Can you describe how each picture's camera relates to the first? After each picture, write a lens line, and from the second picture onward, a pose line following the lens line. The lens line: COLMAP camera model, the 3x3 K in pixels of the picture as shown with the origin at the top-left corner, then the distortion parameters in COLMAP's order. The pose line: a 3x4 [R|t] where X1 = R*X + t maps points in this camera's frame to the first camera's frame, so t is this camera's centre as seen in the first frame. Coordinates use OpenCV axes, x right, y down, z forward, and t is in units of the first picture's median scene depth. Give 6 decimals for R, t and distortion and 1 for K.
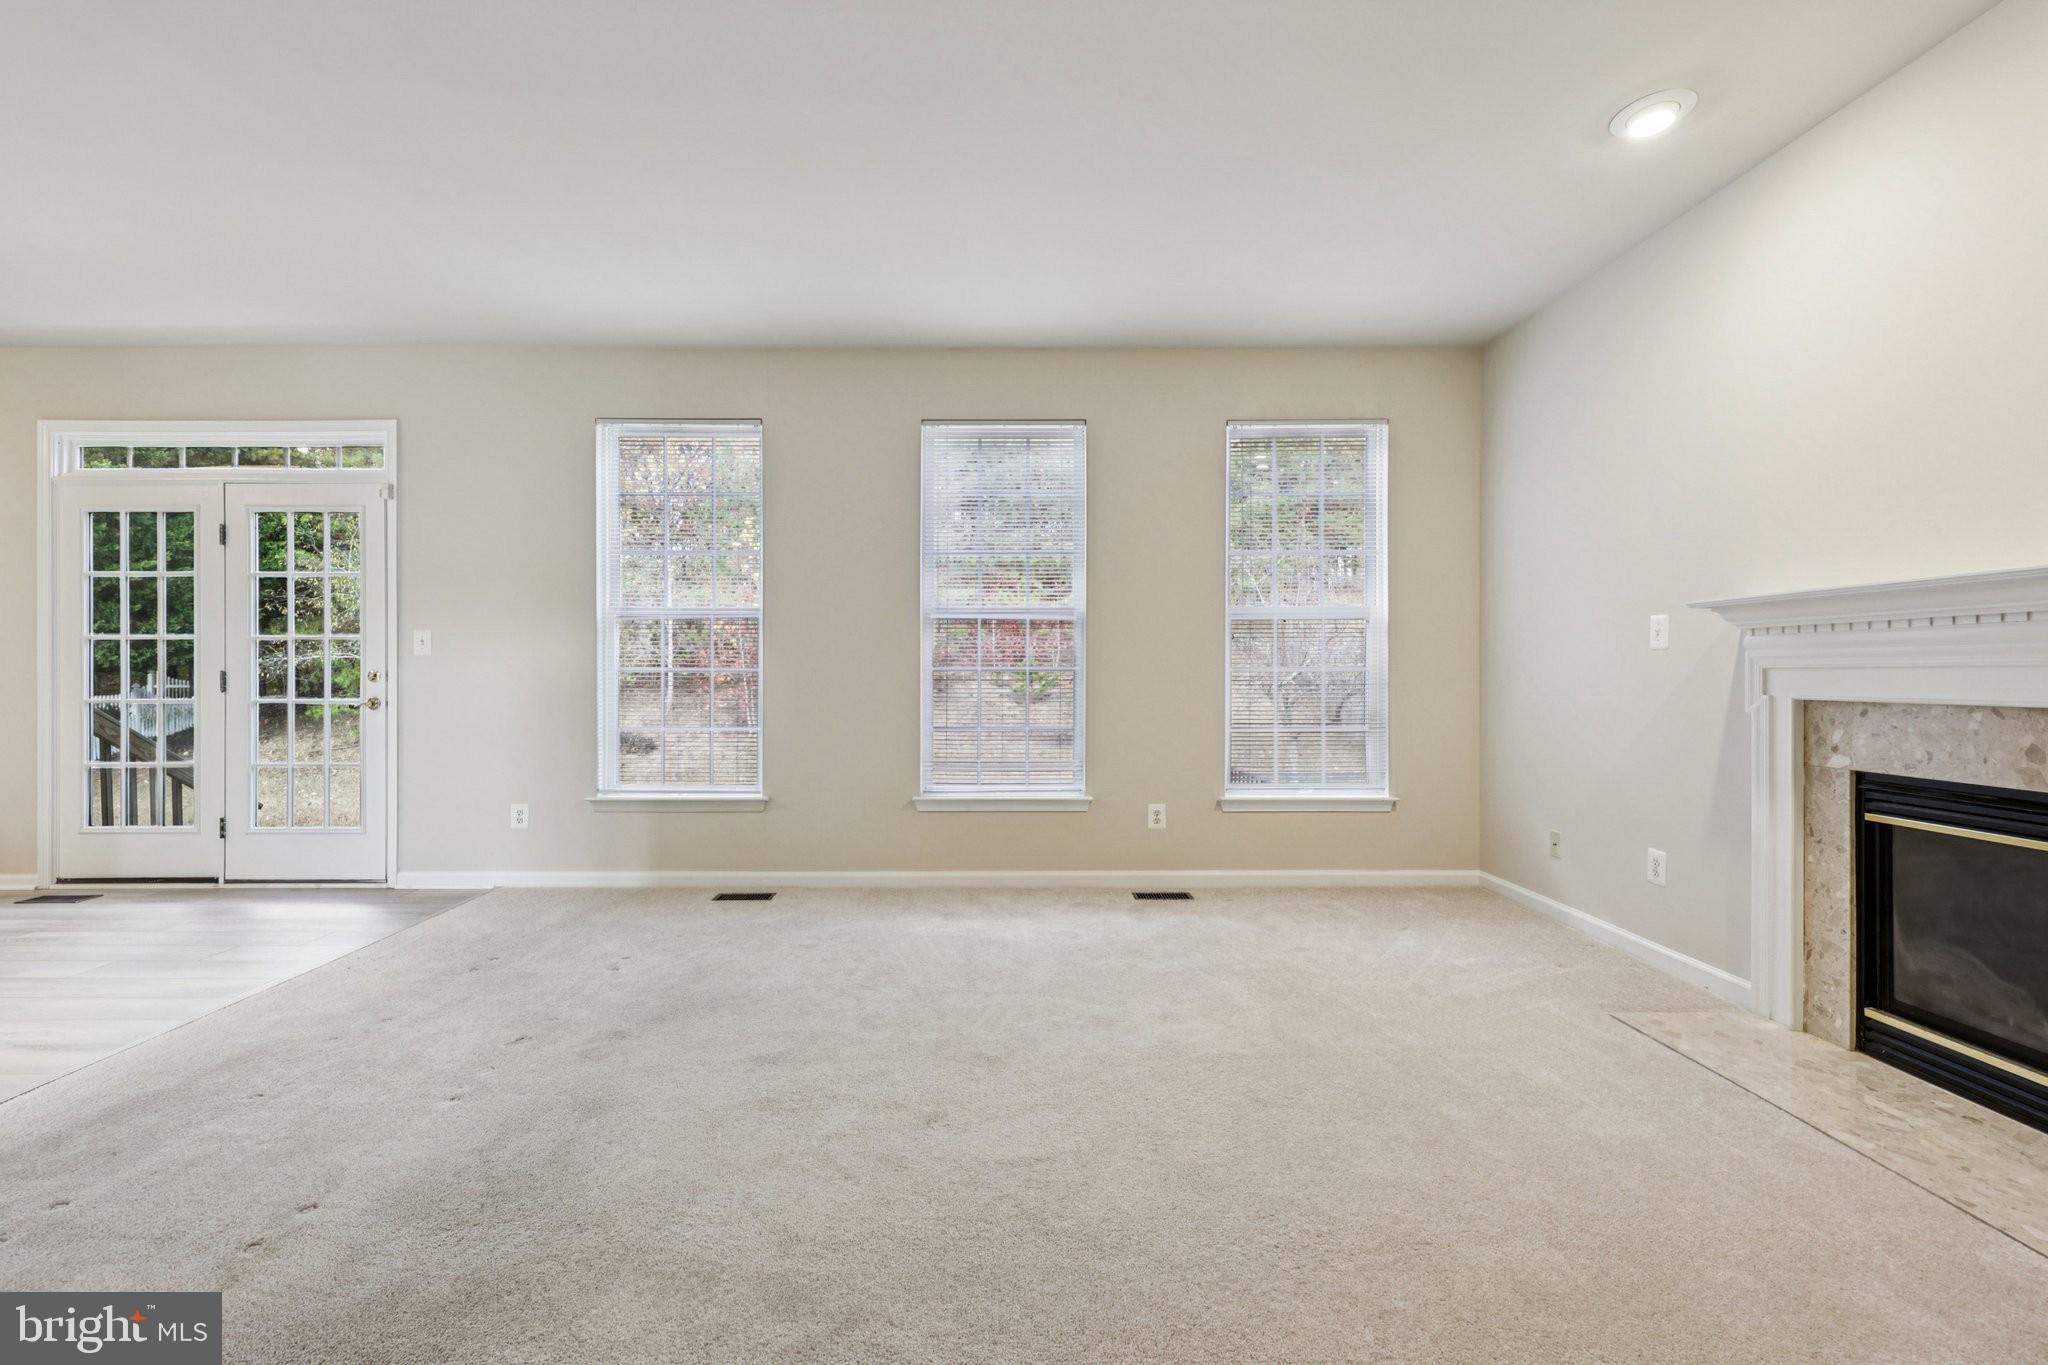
lens RADIAL K [[837.6, 0, 1013.1], [0, 837.6, 671.4], [0, 0, 1]] dist [-0.000942, 0.000163]
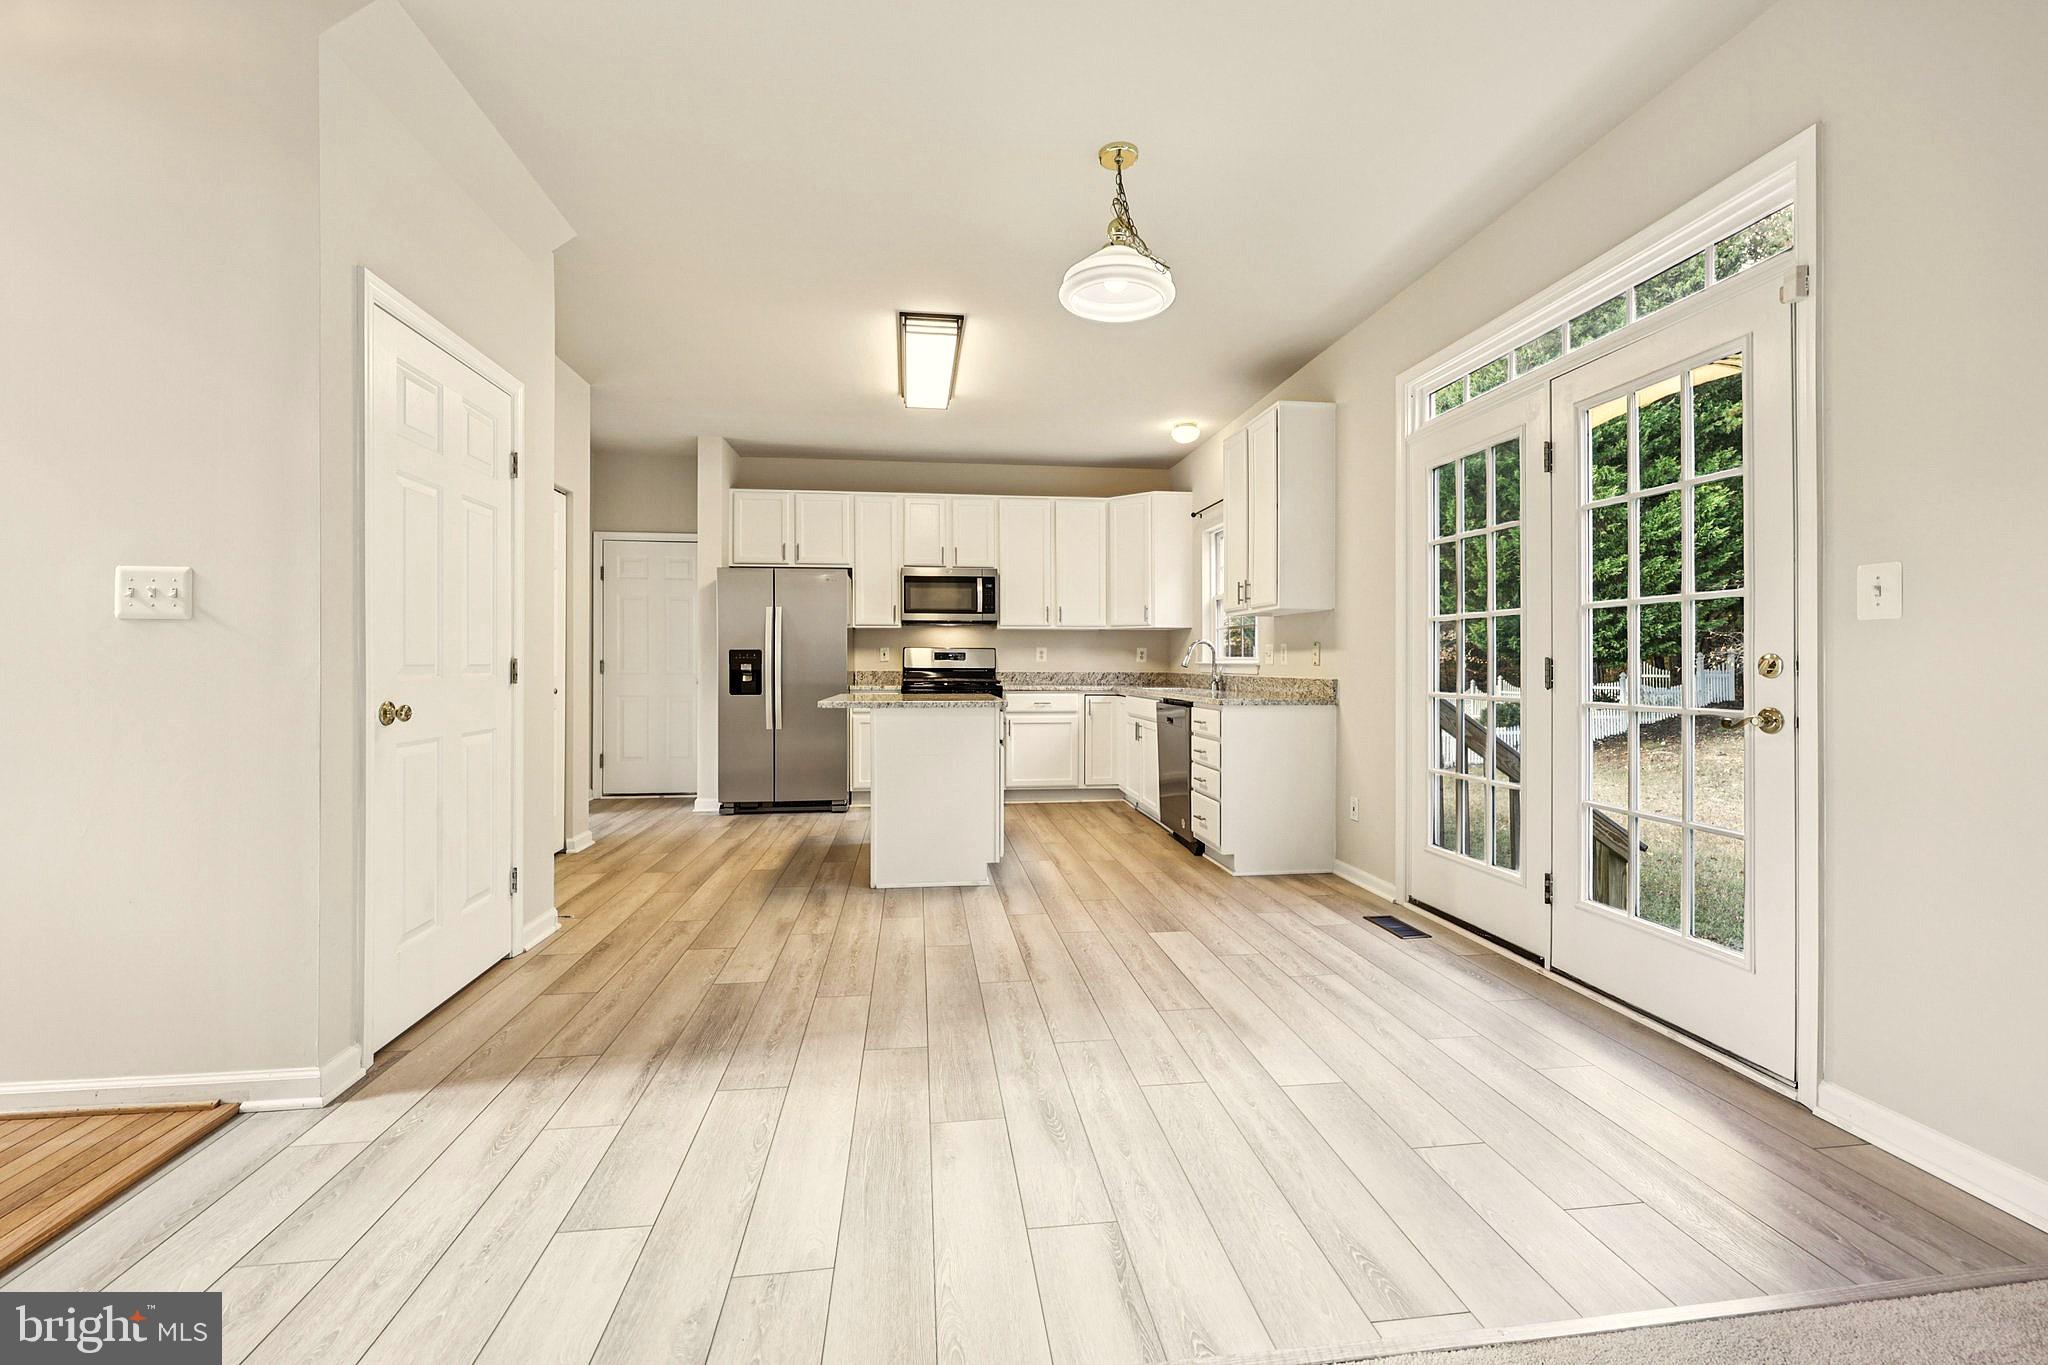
lens RADIAL K [[837.6, 0, 1022.3], [0, 837.6, 662.8], [0, 0, 1]] dist [-0.000942, 0.000163]
pose [[0.107275, -0.001737, -0.994228, -0.313637], [-0.001399, 0.999997, -0.001898, 0.005295], [0.994228, 0.001594, 0.107273, 0.501948]]
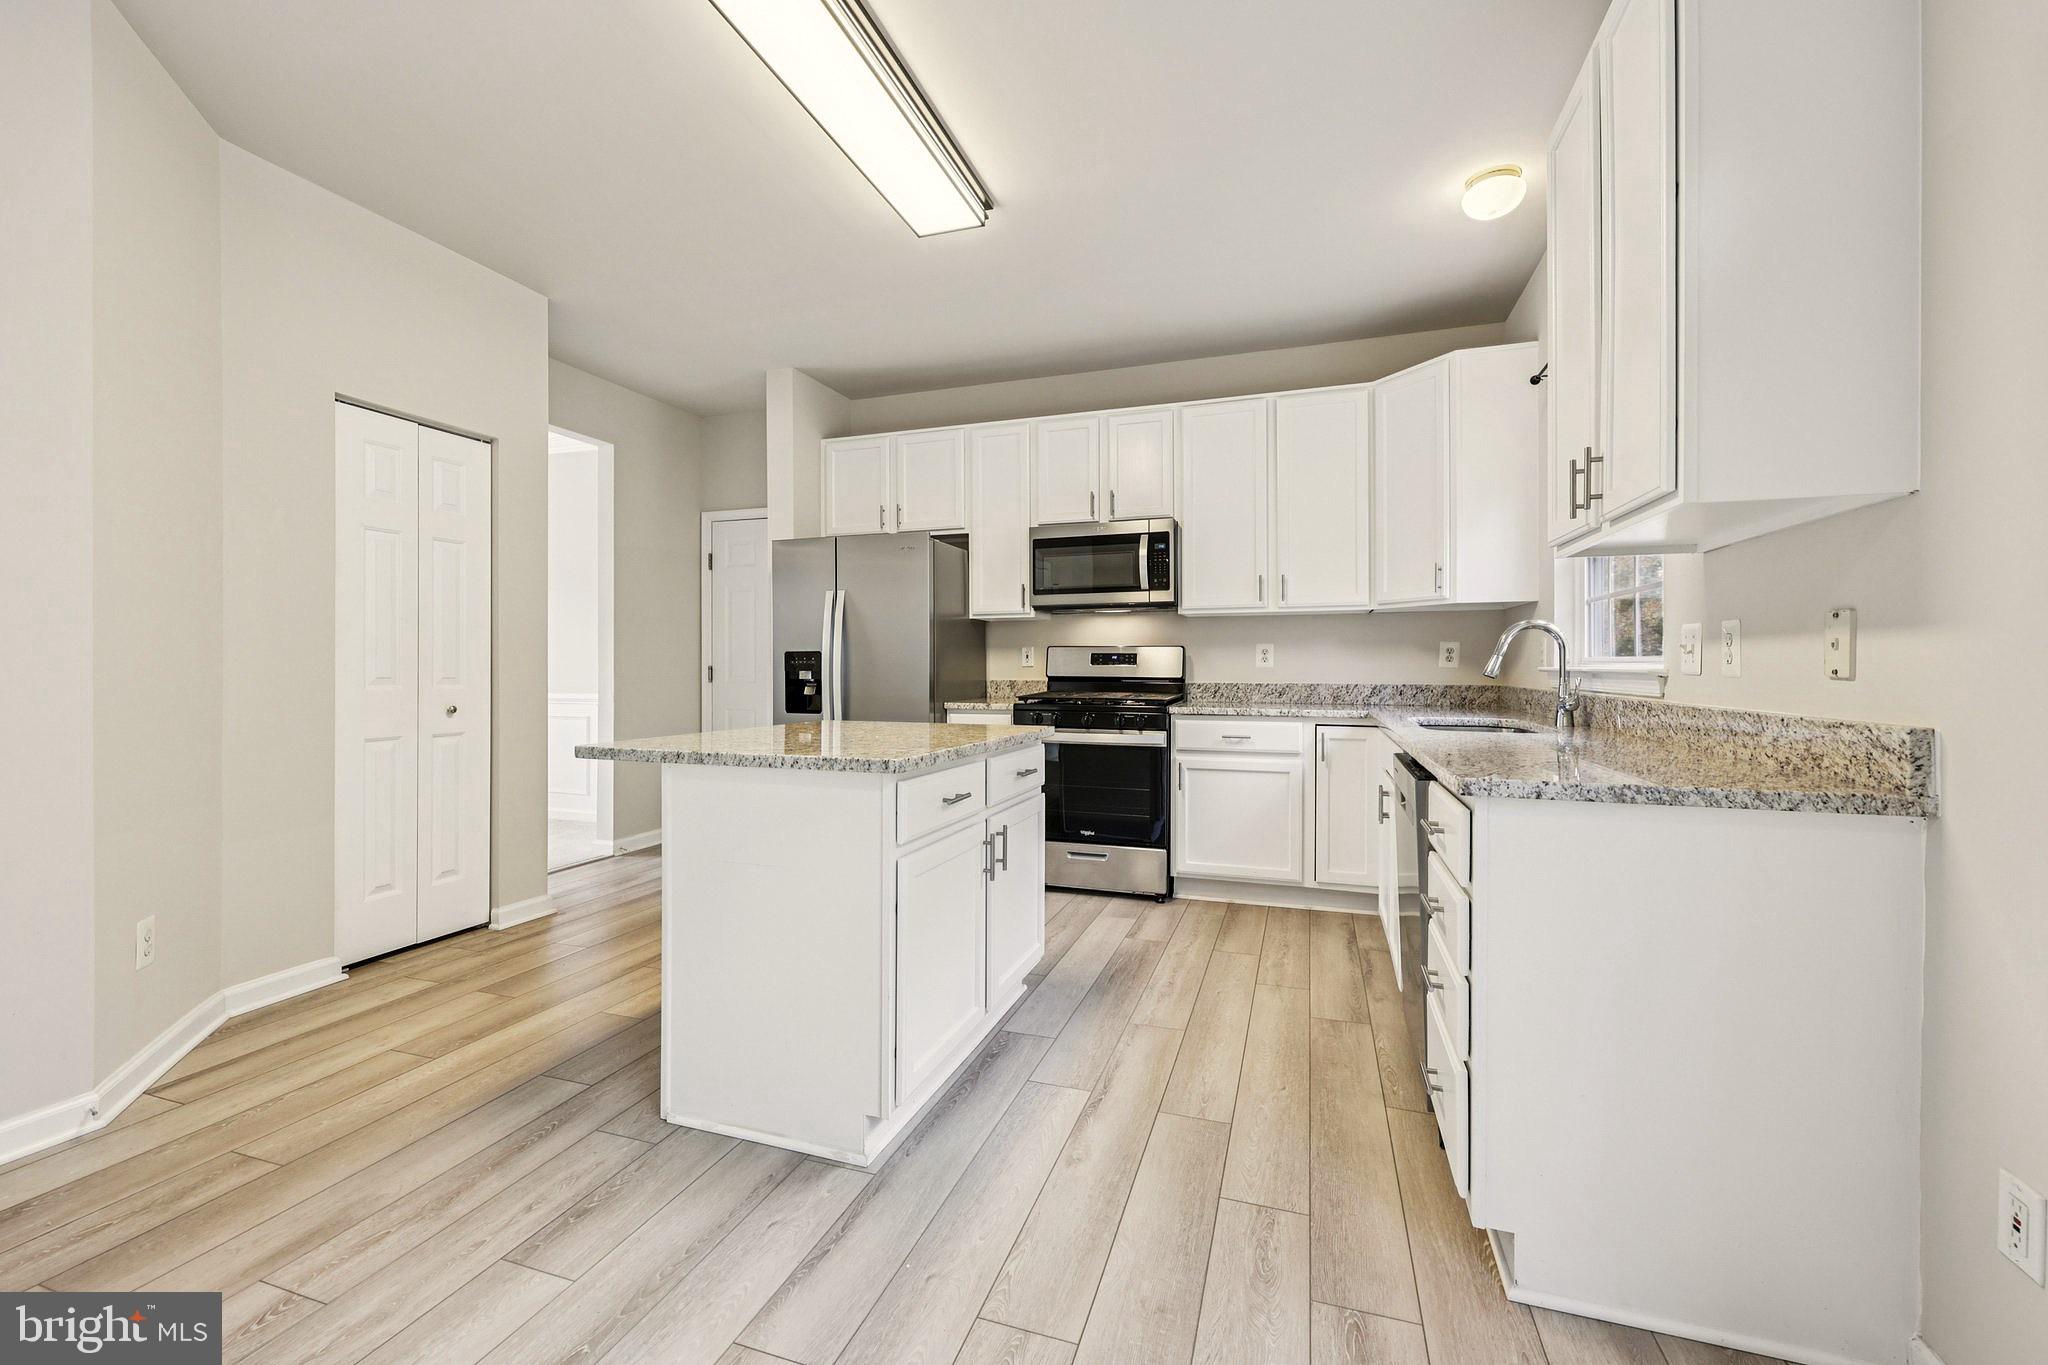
lens RADIAL K [[837.6, 0, 1025.3], [0, 837.6, 670.9], [0, 0, 1]] dist [-0.000942, 0.000163]
pose [[-0.339981, 0.003169, -0.940427, -0.898279], [-0.000144, 0.999994, 0.003422, 0.001629], [0.940432, 0.001299, -0.339979, 0.791614]]
